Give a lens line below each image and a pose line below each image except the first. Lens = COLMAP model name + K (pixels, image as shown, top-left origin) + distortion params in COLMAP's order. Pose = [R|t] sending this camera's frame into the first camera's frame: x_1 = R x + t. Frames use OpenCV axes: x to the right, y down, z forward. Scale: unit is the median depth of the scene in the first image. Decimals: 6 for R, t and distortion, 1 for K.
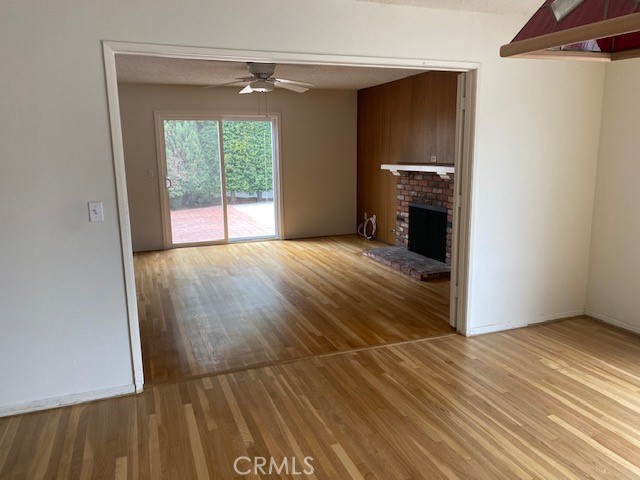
lens RADIAL K [[482.0, 0, 320.1], [0, 482.0, 242.0], [0, 0, 1]] dist [0.065879, -0.069085]
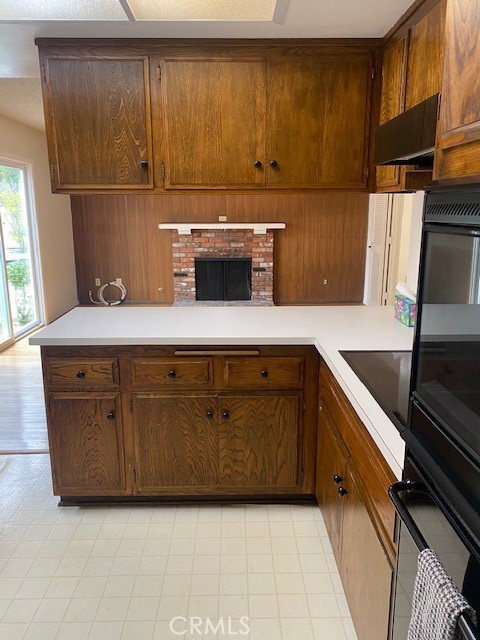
lens RADIAL K [[482.0, 0, 240.0], [0, 482.0, 320.0], [0, 0, 1]] dist [0.065879, -0.069085]
pose [[0.384172, -0.191384, 0.903208, -0.803503], [0.172602, 0.975920, 0.133376, -0.072738], [-0.906984, 0.104656, 0.407954, 0.461248]]
